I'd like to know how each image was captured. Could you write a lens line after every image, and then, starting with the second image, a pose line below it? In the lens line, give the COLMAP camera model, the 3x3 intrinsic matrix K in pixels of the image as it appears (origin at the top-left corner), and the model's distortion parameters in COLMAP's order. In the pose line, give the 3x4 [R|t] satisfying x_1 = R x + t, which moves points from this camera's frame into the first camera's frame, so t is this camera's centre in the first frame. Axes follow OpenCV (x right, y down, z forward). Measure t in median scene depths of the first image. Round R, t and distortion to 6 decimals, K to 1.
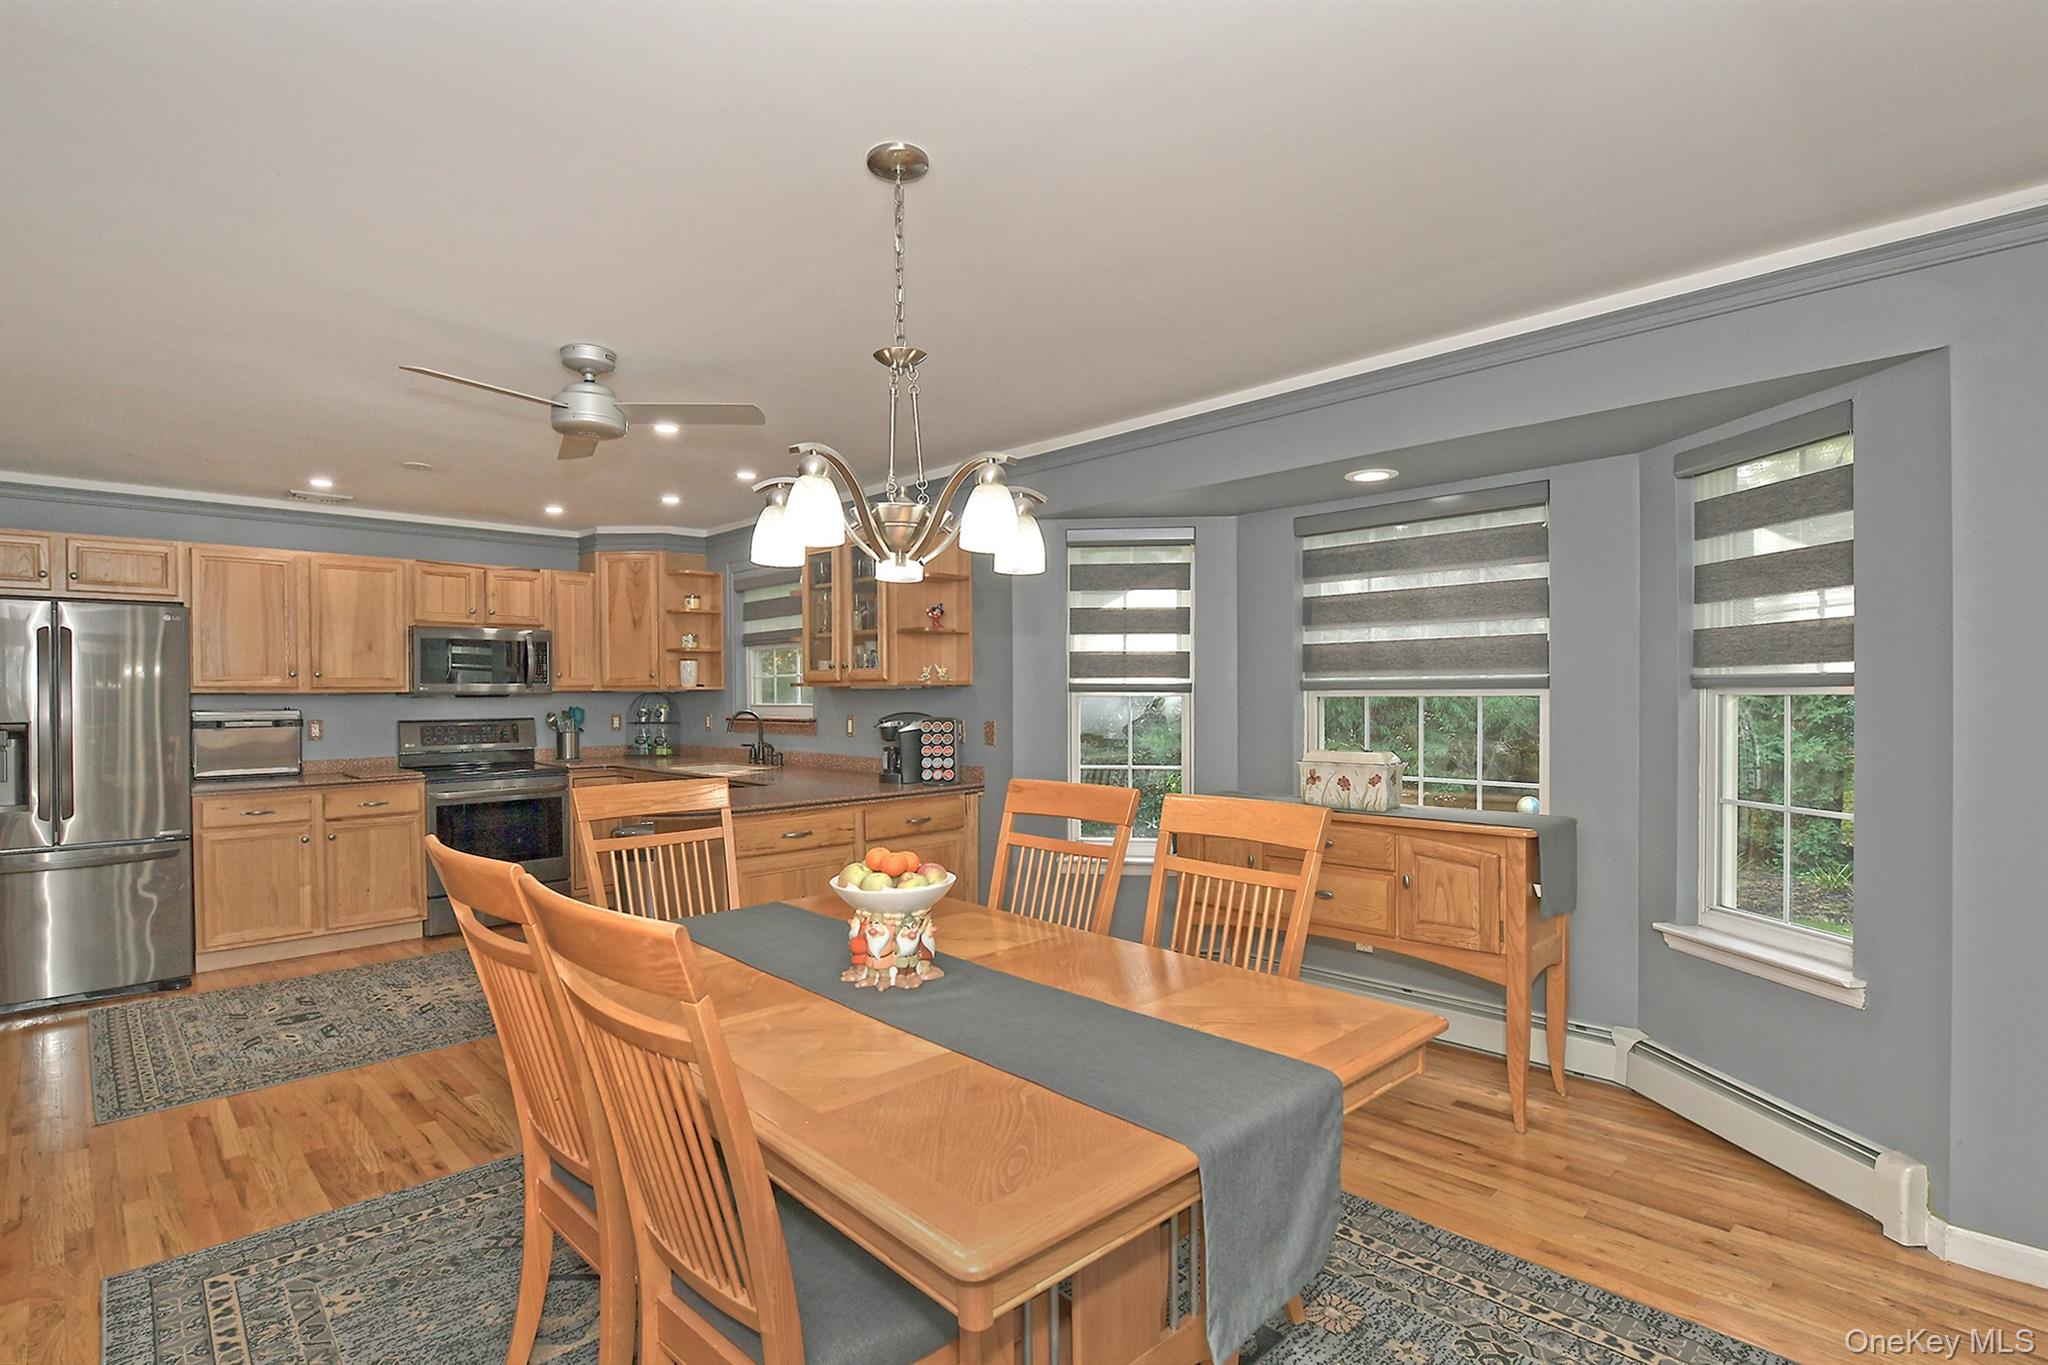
lens RADIAL K [[1003.1, 0, 1024.0], [0, 1003.1, 682.5], [0, 0, 1]] dist [-0.001059, 0.000067]
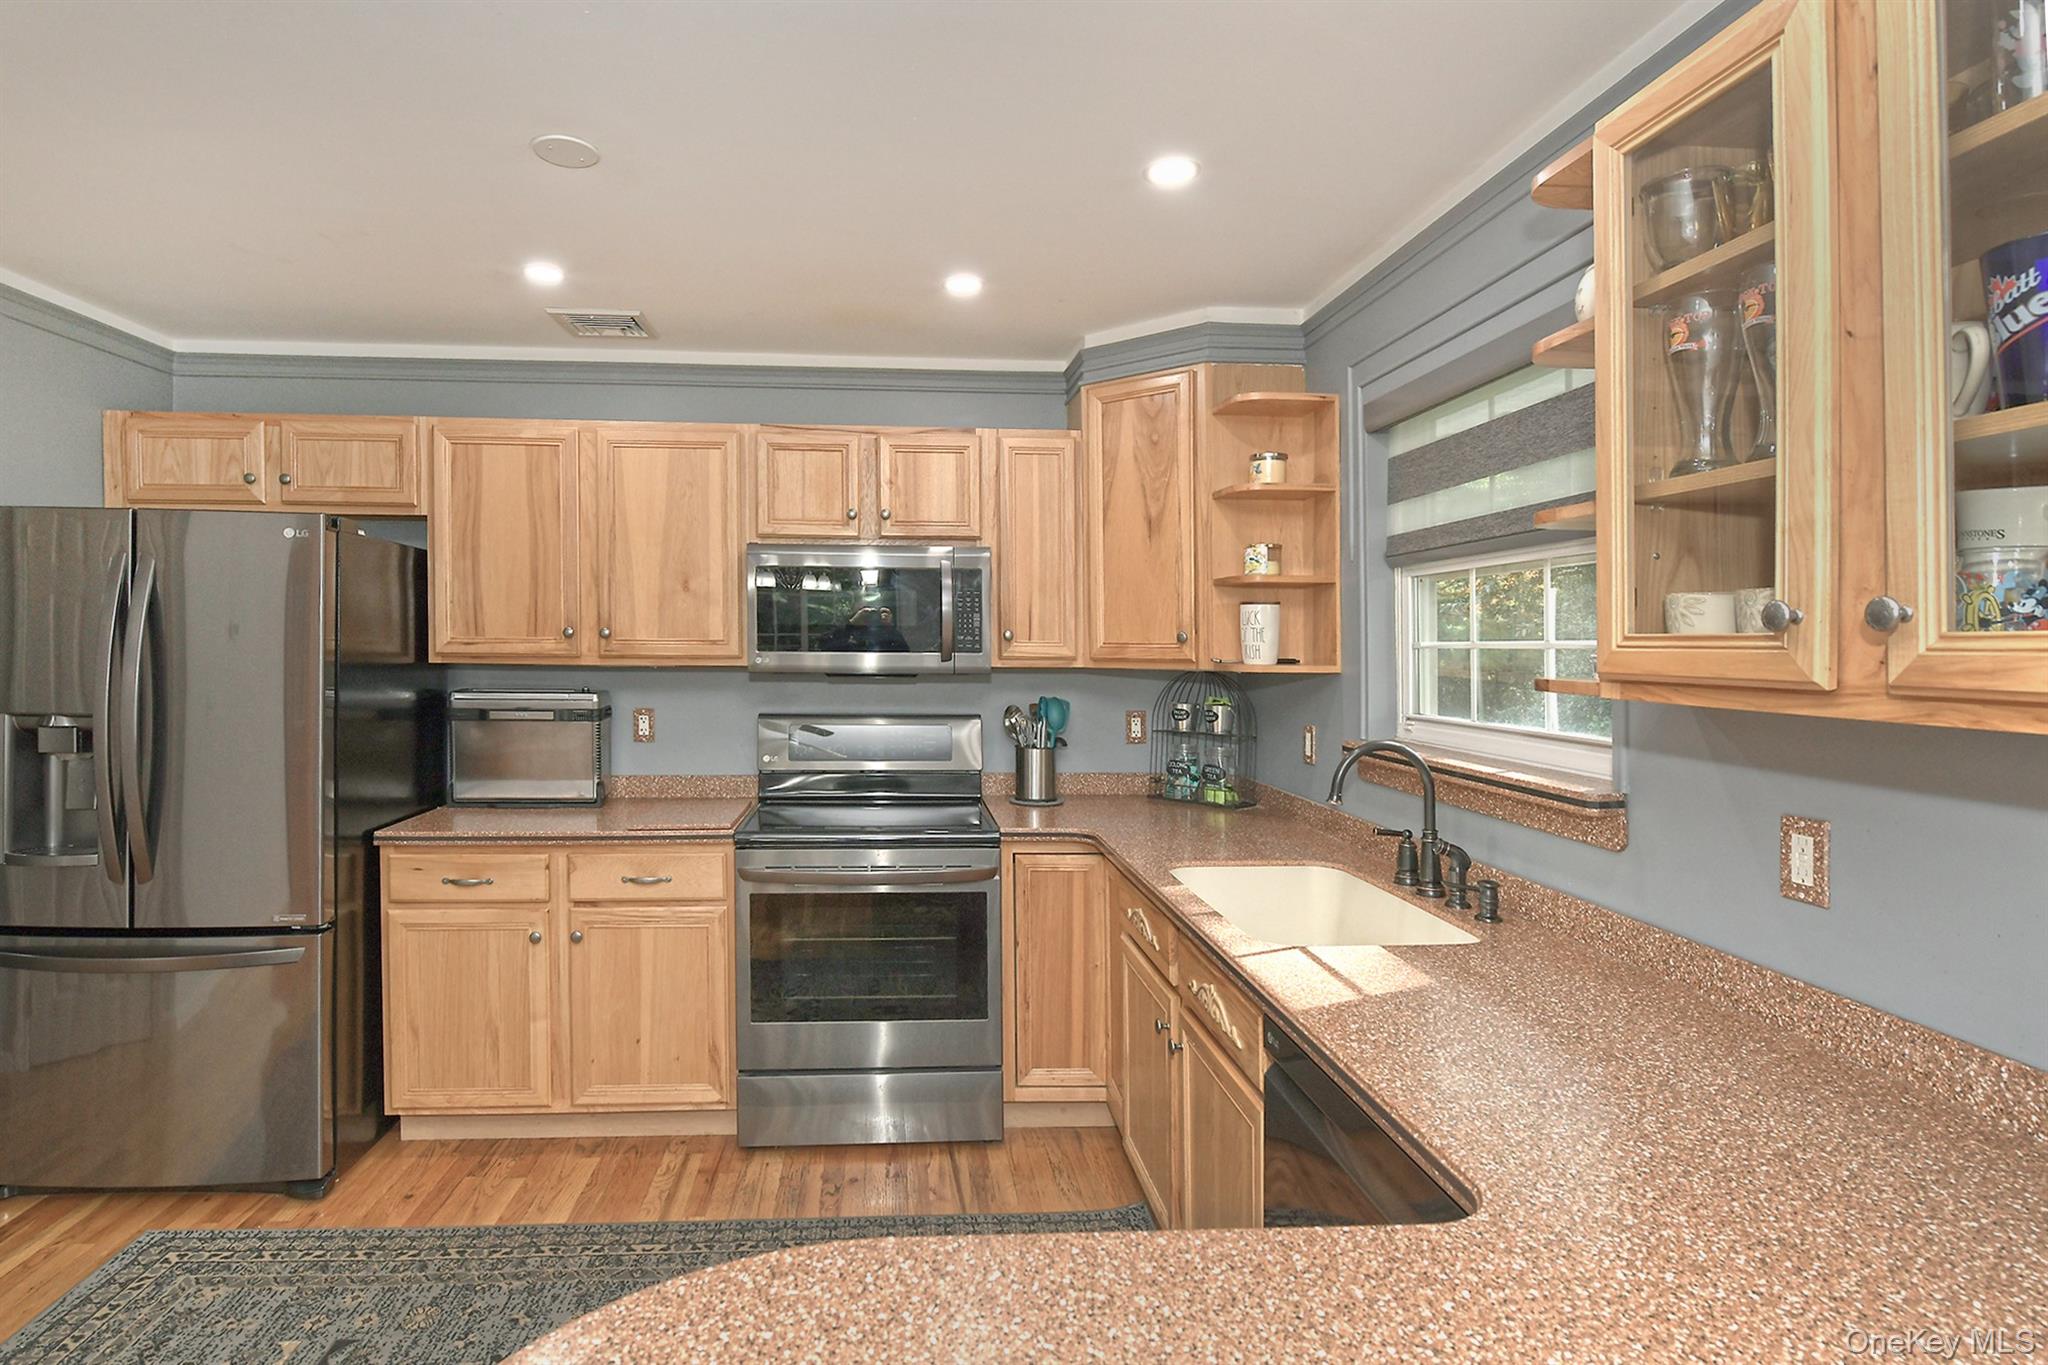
lens RADIAL K [[1048.2, 0, 947.4], [0, 1048.2, 622.5], [0, 0, 1]] dist [0.002024, 0.000333]
pose [[0.755662, 0.000794, -0.654962, -0.140503], [-0.007796, 0.999939, -0.007782, -0.009526], [0.654916, 0.010986, 0.755622, 0.575771]]
